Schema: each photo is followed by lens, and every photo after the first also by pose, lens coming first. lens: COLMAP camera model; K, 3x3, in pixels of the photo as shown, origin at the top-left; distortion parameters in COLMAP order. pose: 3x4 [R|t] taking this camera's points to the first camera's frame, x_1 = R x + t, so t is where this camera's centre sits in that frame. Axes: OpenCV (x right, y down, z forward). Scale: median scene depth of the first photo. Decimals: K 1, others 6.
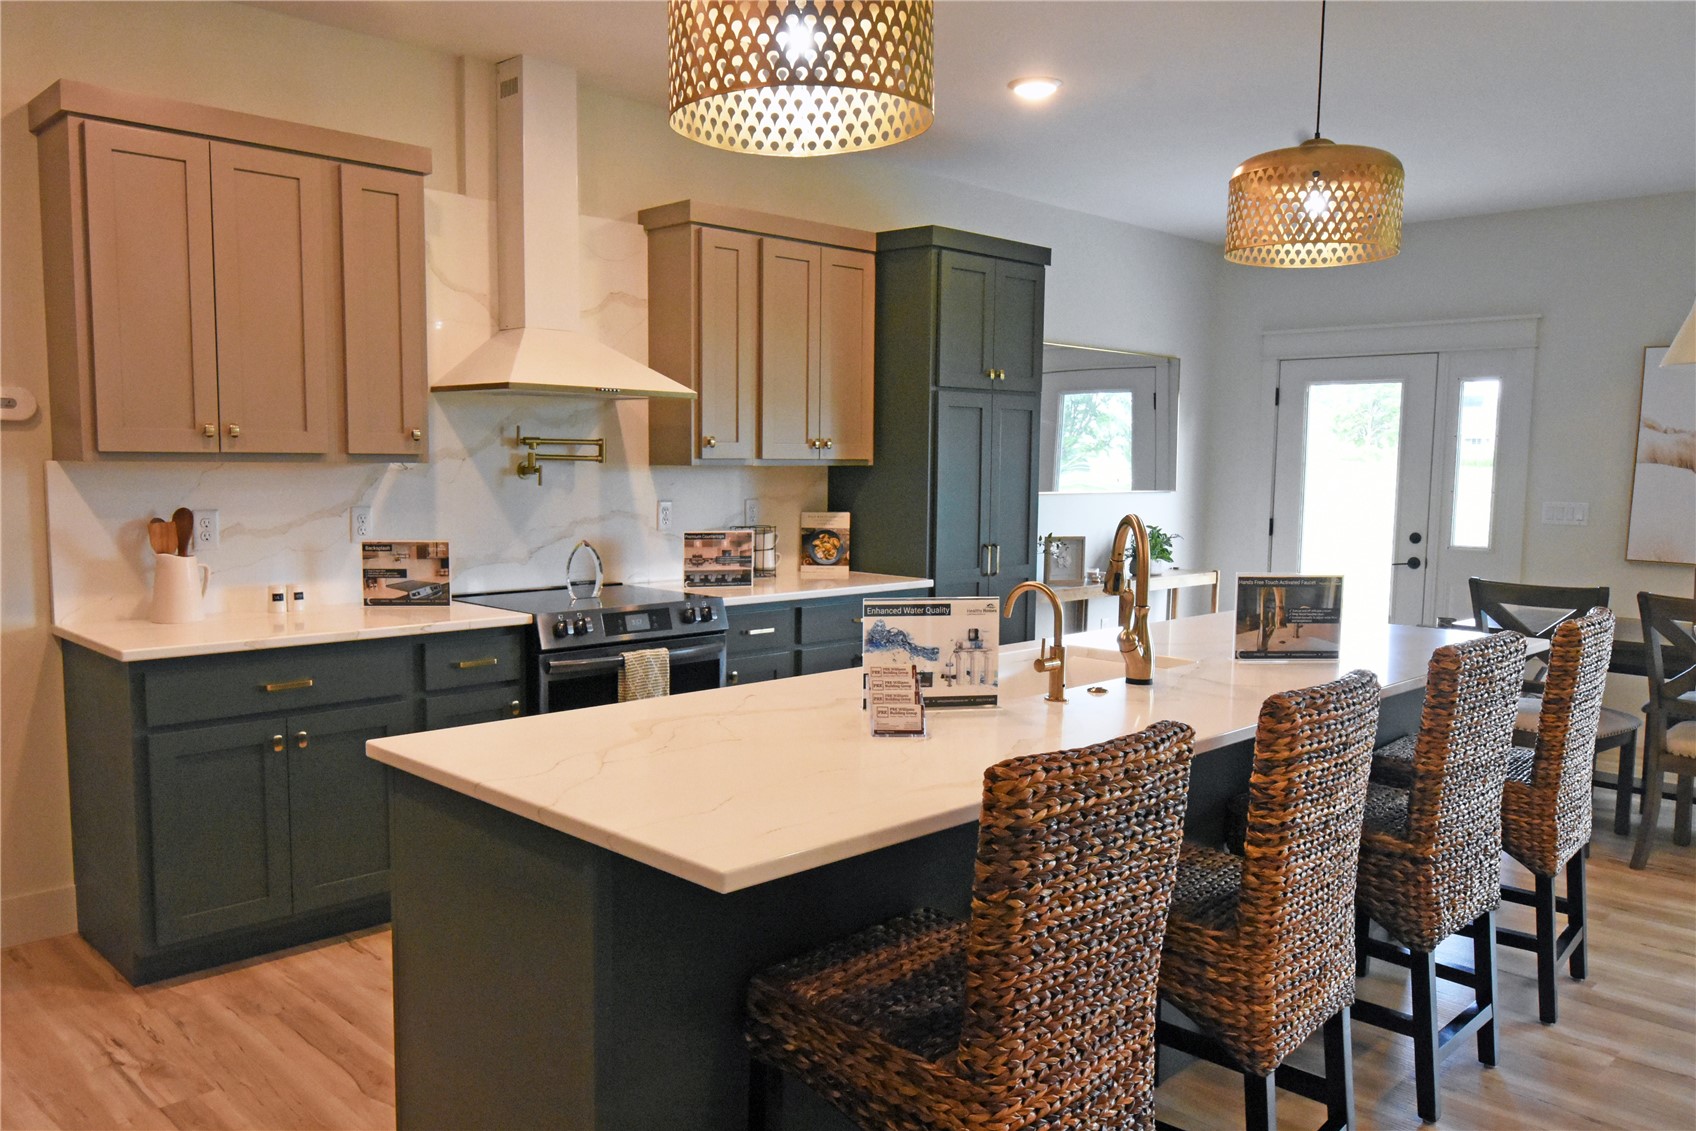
lens RADIAL K [[1276.1, 0, 803.2], [0, 1276.1, 585.6], [0, 0, 1]] dist [-0.007504, -0.002429]
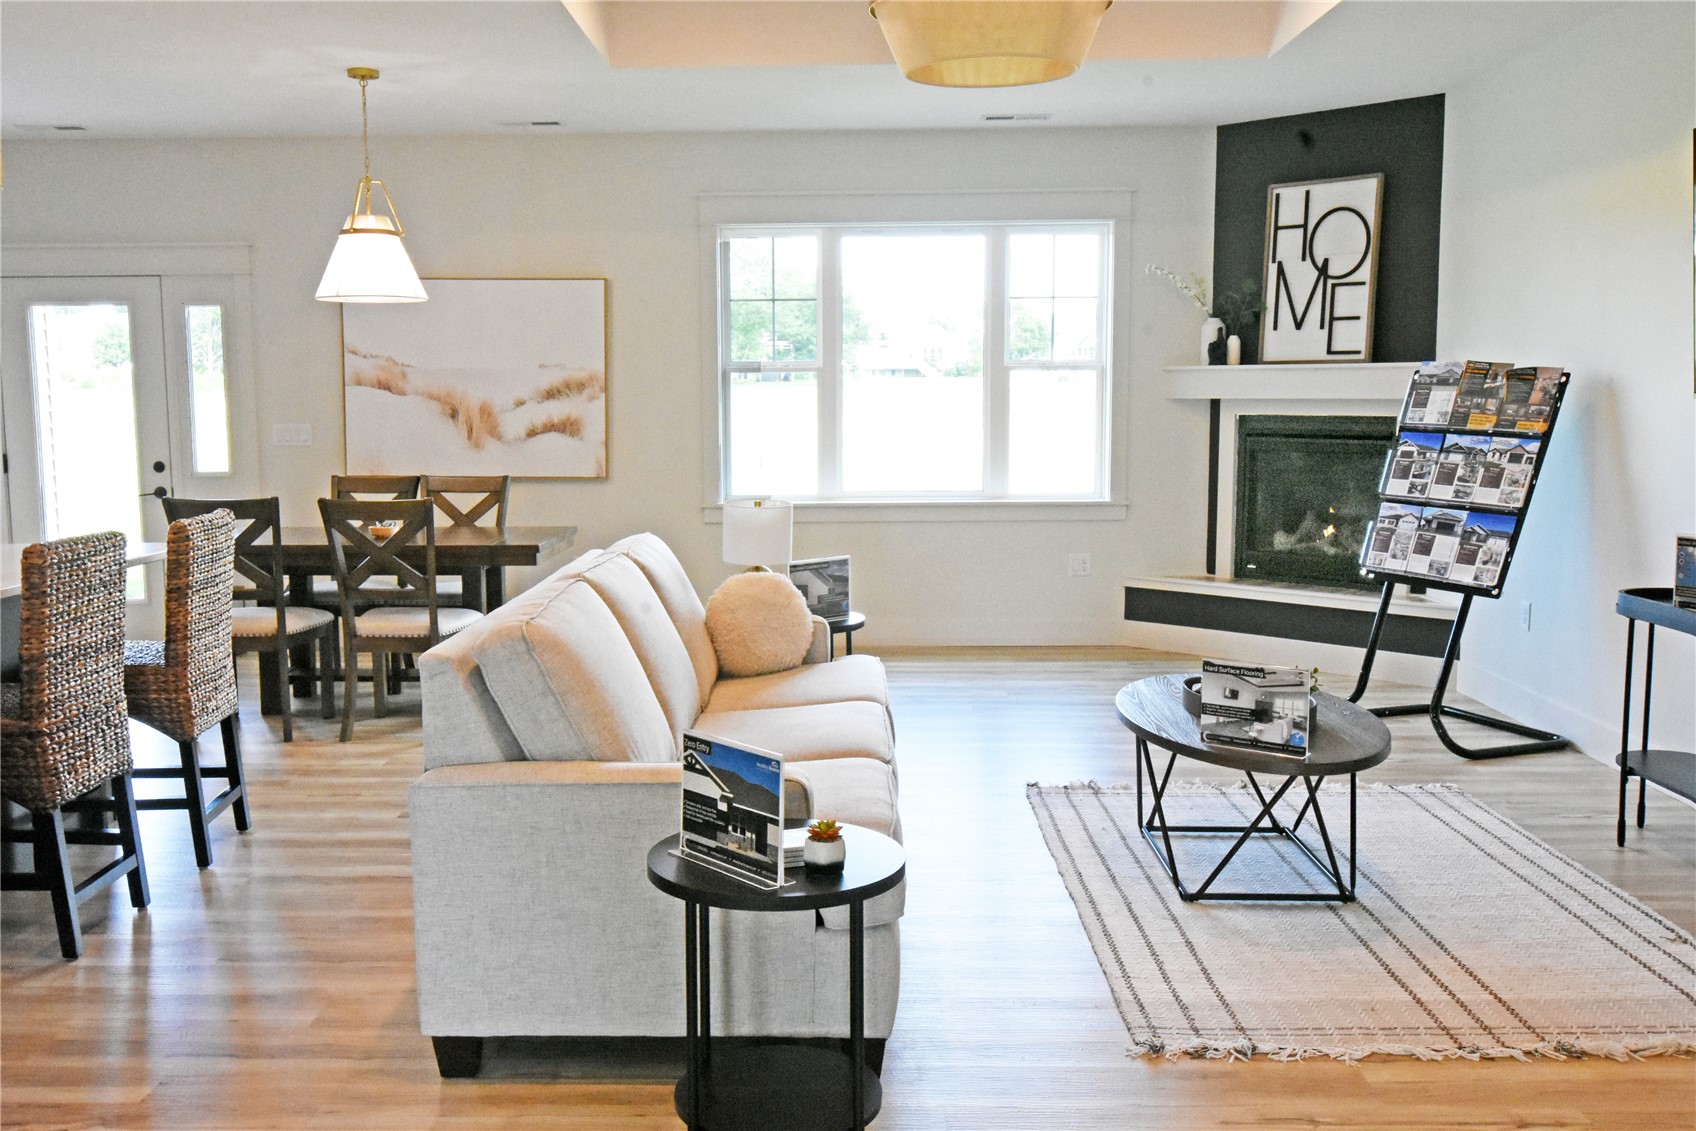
lens RADIAL K [[1534.5, 0, 804.0], [0, 1534.5, 567.5], [0, 0, 1]] dist [-0.005614, -0.002283]
pose [[0.713488, -0.096411, 0.694003, 0.028695], [0.084850, 0.995087, 0.051005, 0.042871], [-0.695511, 0.022495, 0.718163, -0.364694]]
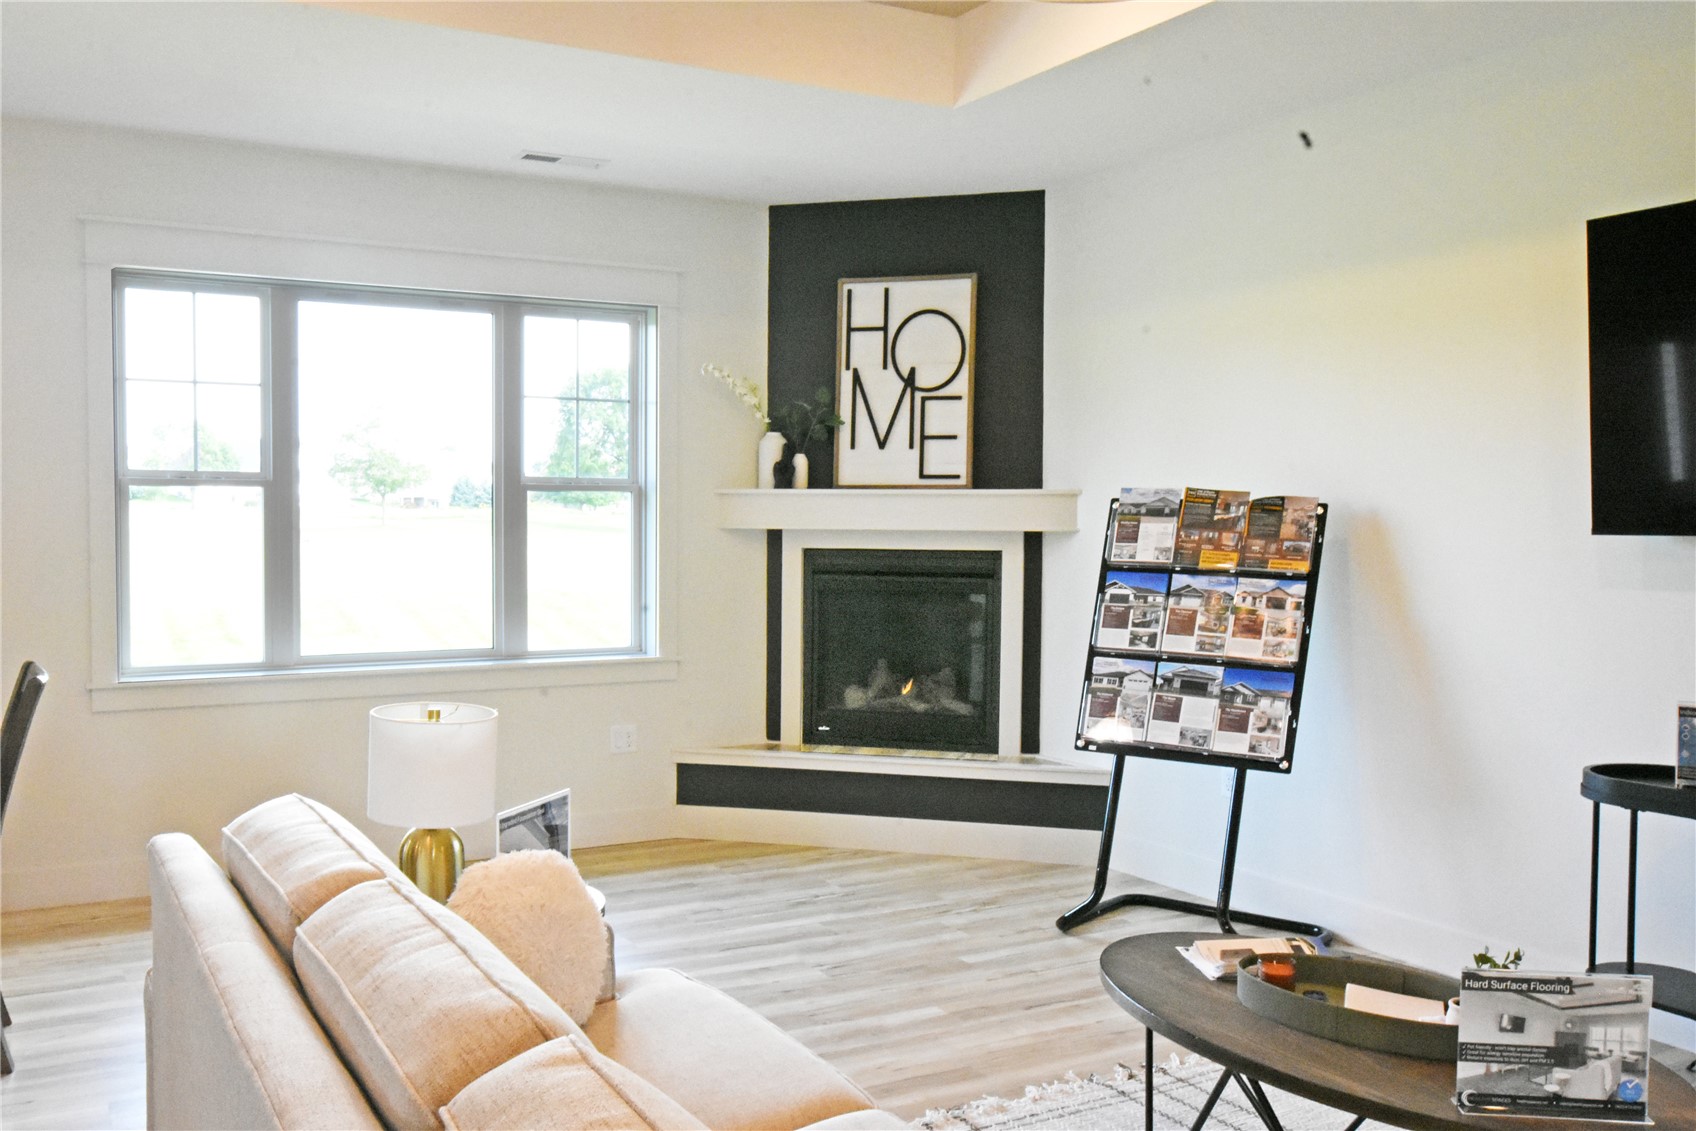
lens RADIAL K [[1476.1, 0, 794.9], [0, 1476.1, 570.2], [0, 0, 1]] dist [-0.000313, -0.007750]
pose [[0.263268, -0.045494, 0.963649, 0.326745], [0.095131, 0.995243, 0.020996, -0.025321], [-0.960021, 0.086145, 0.266344, 0.352404]]
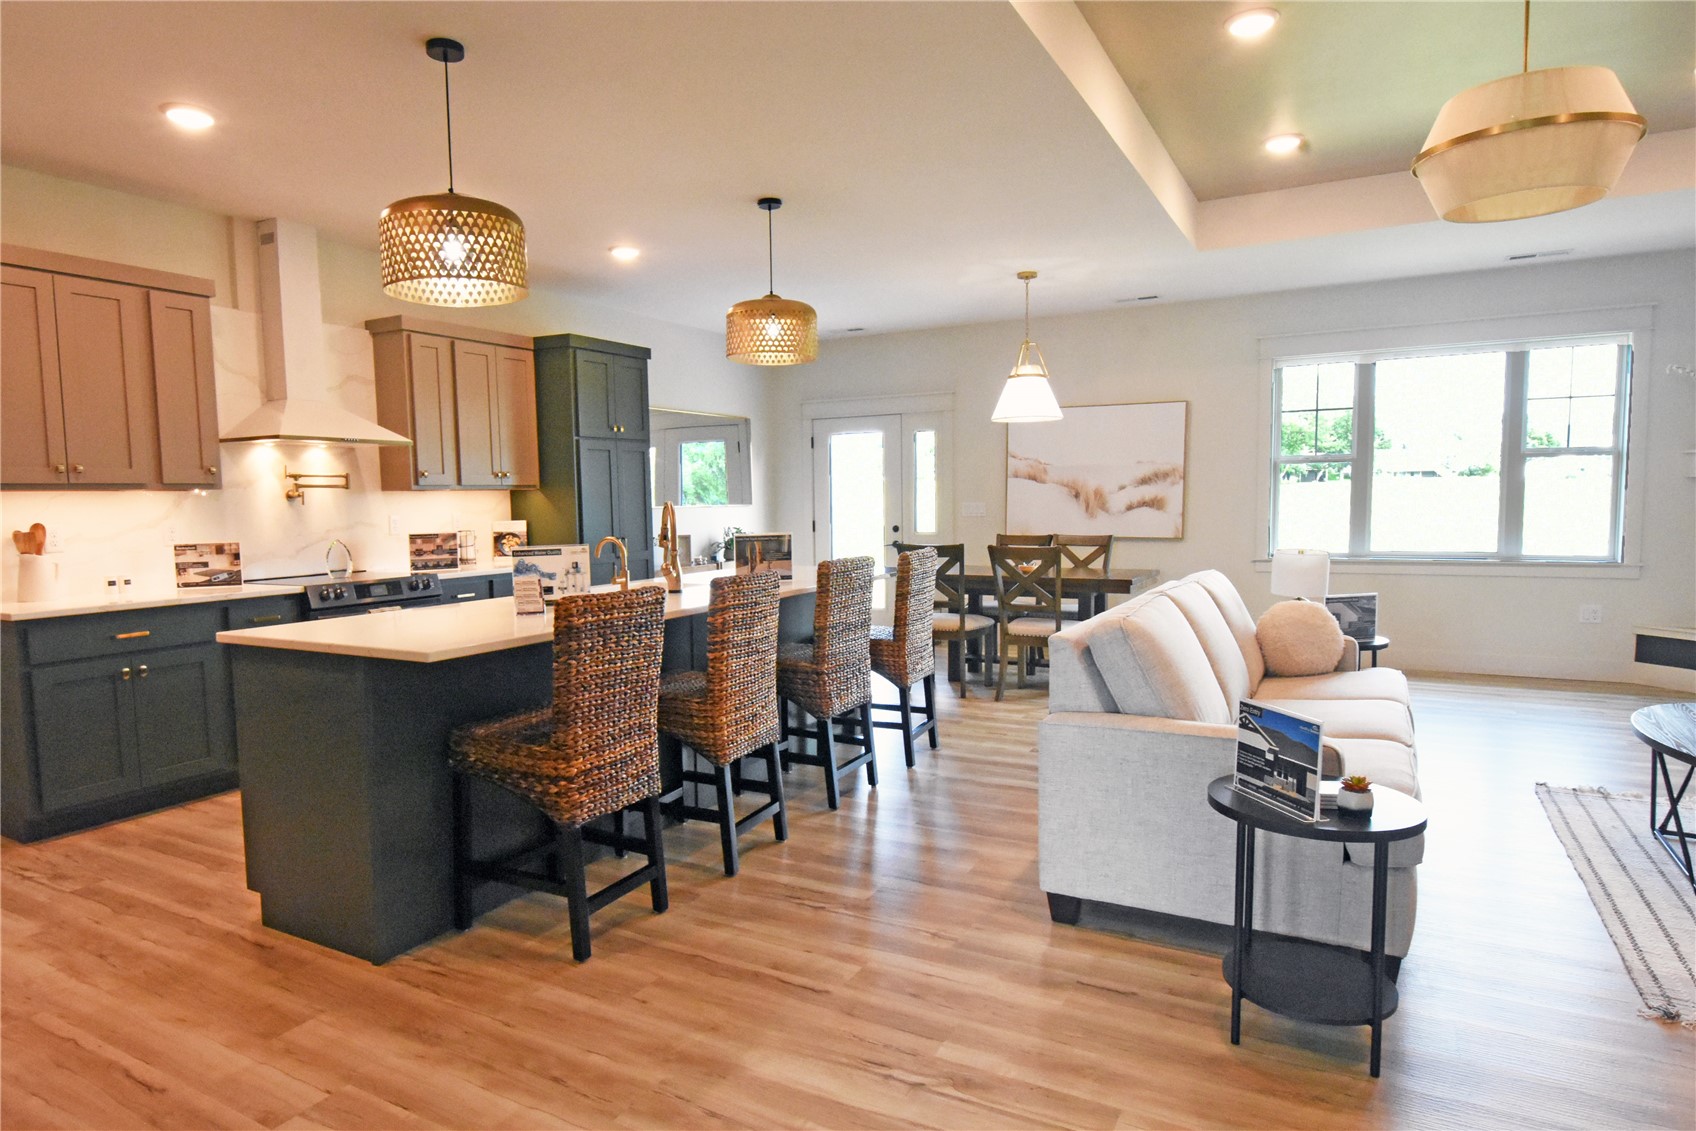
lens RADIAL K [[985.9, 0, 799.5], [0, 985.9, 581.7], [0, 0, 1]] dist [0.004487, -0.012307]
pose [[0.960591, -0.050461, 0.273347, 0.039883], [0.054742, 0.998468, -0.008052, 0.067493], [-0.272522, 0.022698, 0.961882, -0.338996]]
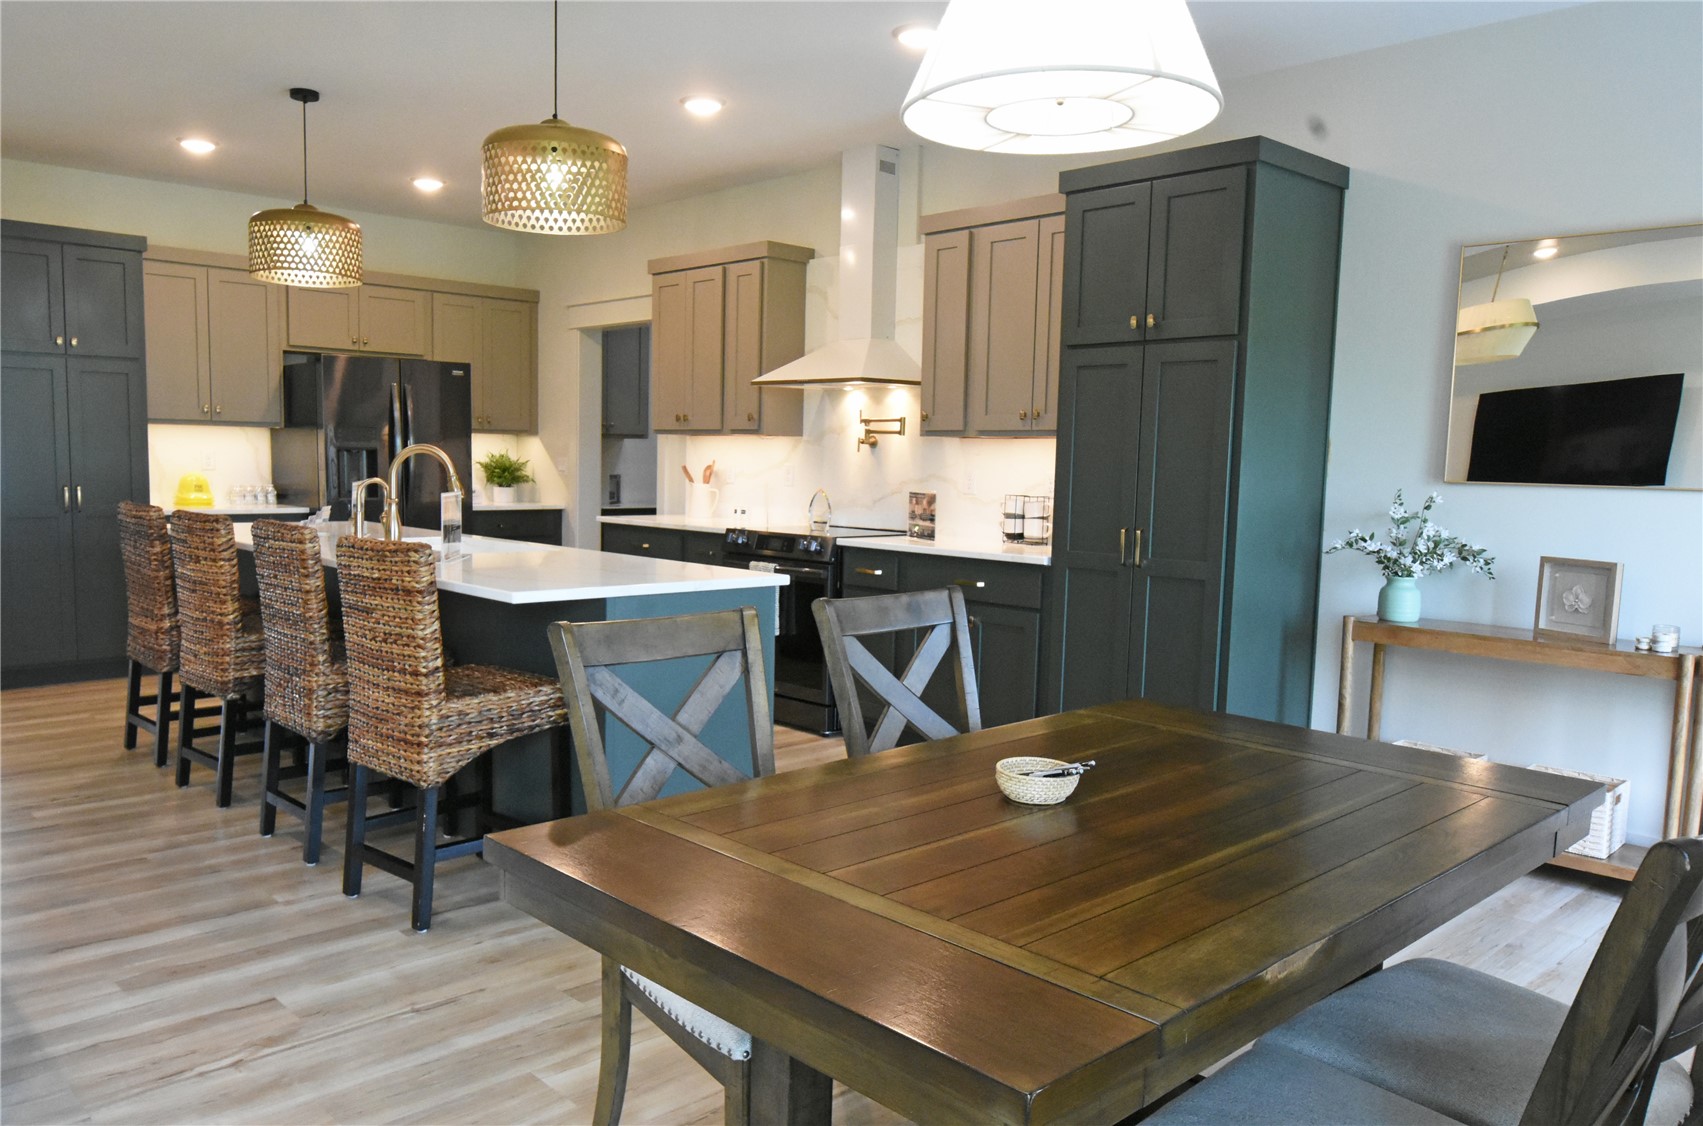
lens RADIAL K [[1269.8, 0, 849.0], [0, 1269.8, 597.9], [0, 0, 1]] dist [-0.034813, -0.000305]
pose [[0.000887, 0.099521, -0.995035, 1.544751], [-0.119200, 0.987952, 0.098707, -0.073522], [0.992870, 0.118521, 0.012739, 1.286902]]
